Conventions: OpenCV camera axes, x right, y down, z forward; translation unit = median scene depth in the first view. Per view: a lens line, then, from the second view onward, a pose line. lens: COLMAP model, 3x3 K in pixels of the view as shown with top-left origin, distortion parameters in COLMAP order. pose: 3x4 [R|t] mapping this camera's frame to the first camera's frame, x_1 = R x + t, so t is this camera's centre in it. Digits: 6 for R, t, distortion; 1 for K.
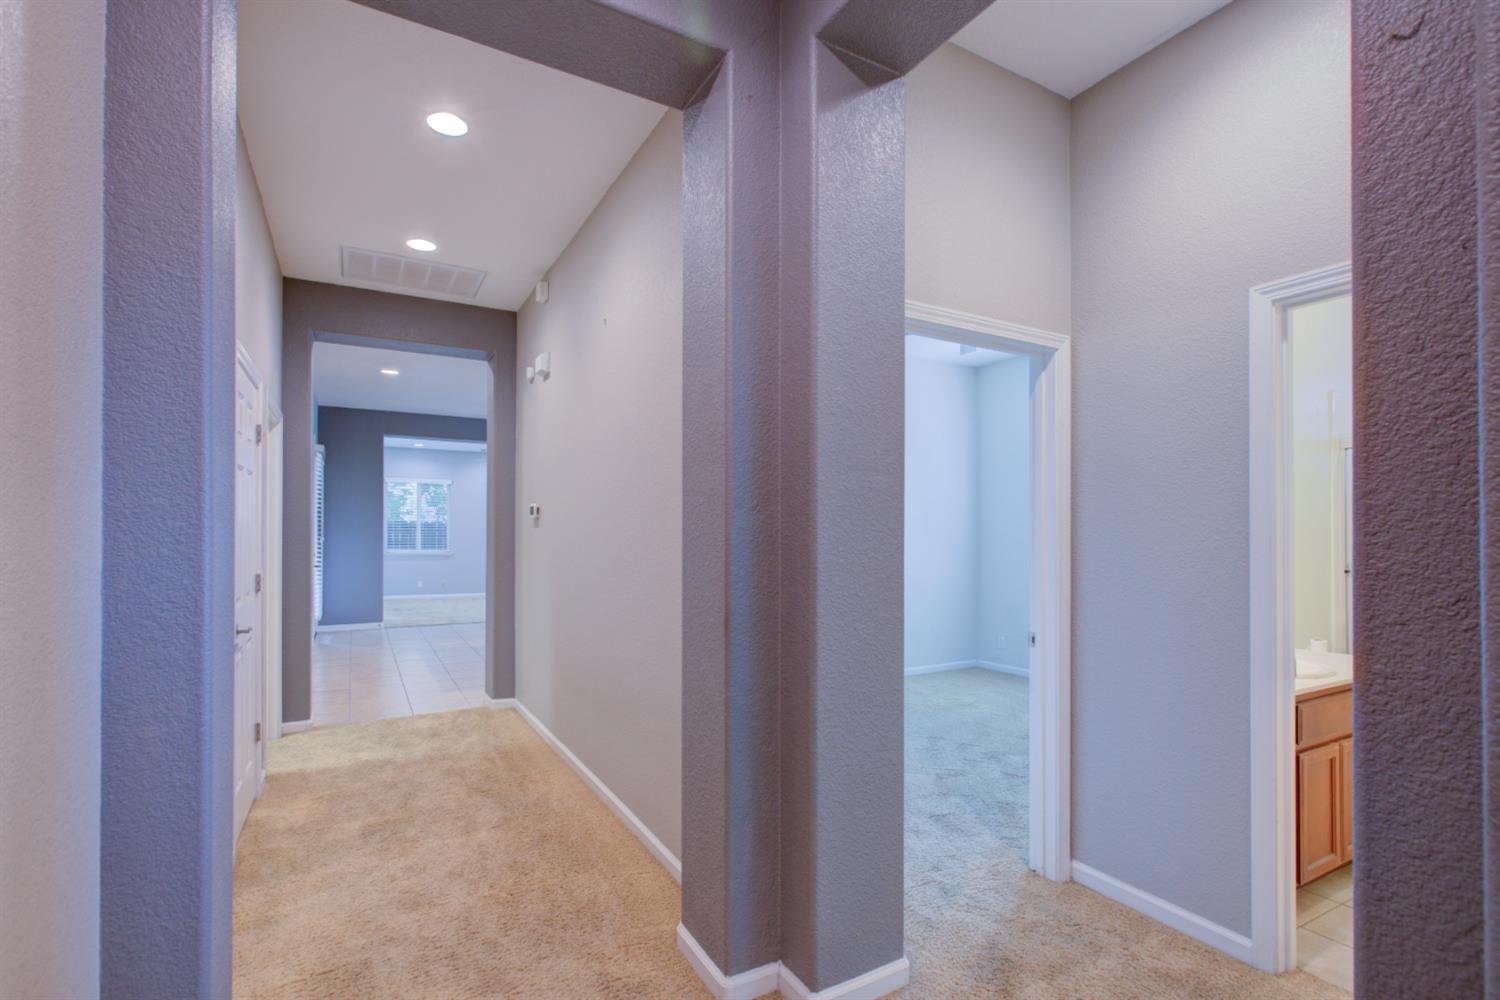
lens RADIAL K [[697.3, 0, 750.5], [0, 697.3, 531.1], [0, 0, 1]] dist [-0.000906, 0.001517]
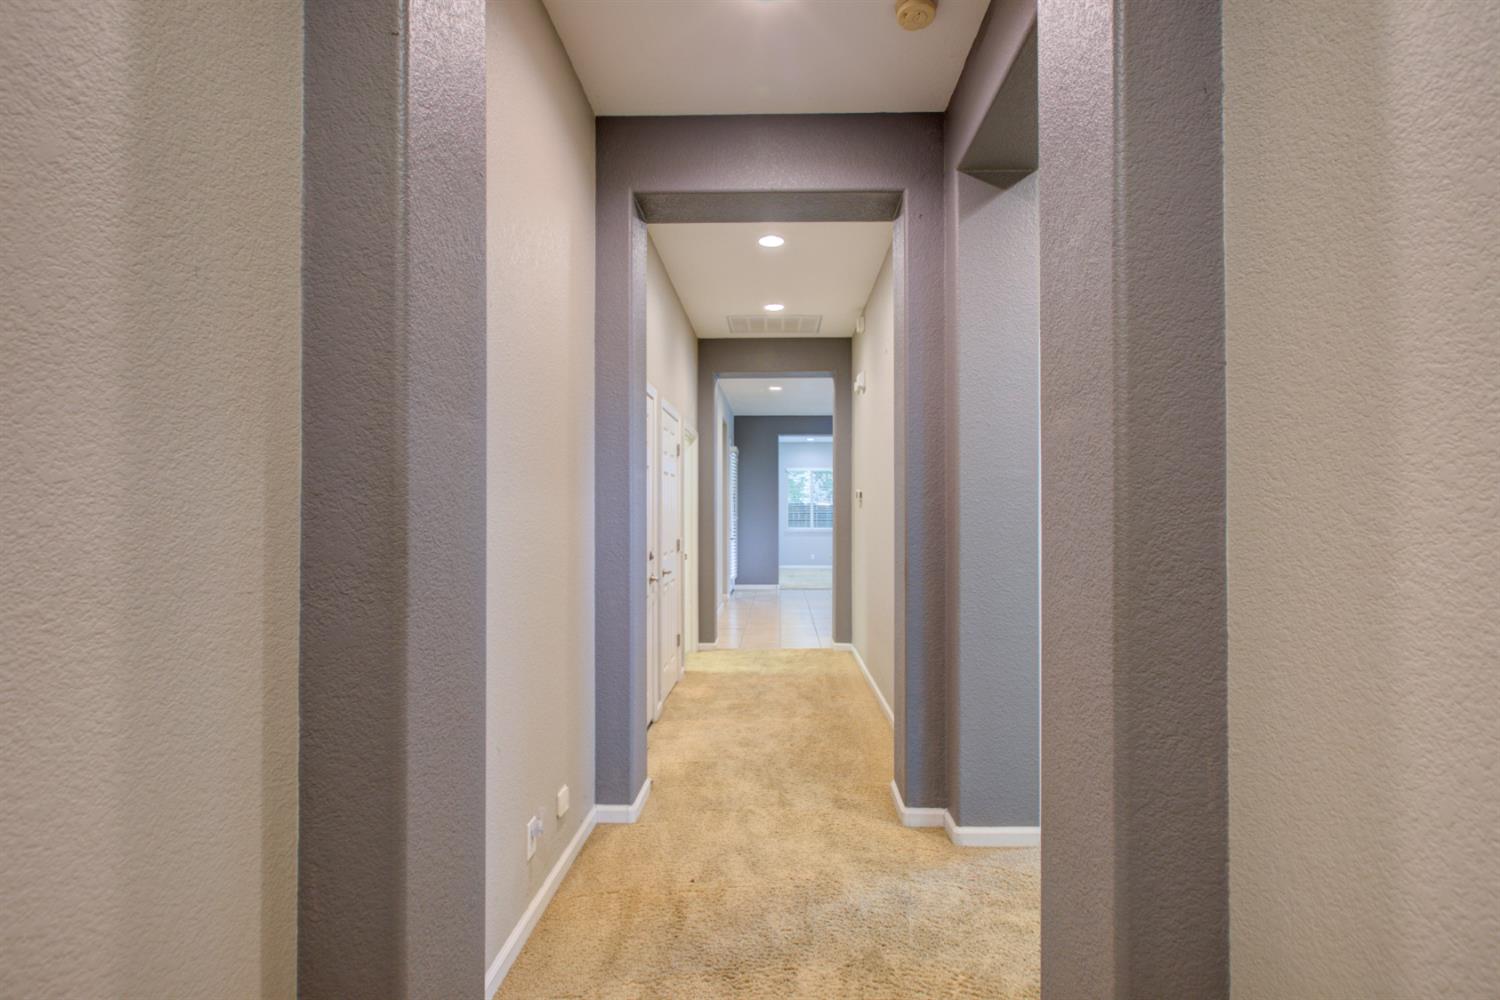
lens RADIAL K [[697.3, 0, 752.3], [0, 697.3, 505.4], [0, 0, 1]] dist [-0.000906, 0.001517]
pose [[0.848997, -0.011042, -0.528282, 0.291868], [0.006633, 0.999926, -0.010240, 0.002169], [0.528355, 0.005189, 0.849007, -0.271479]]
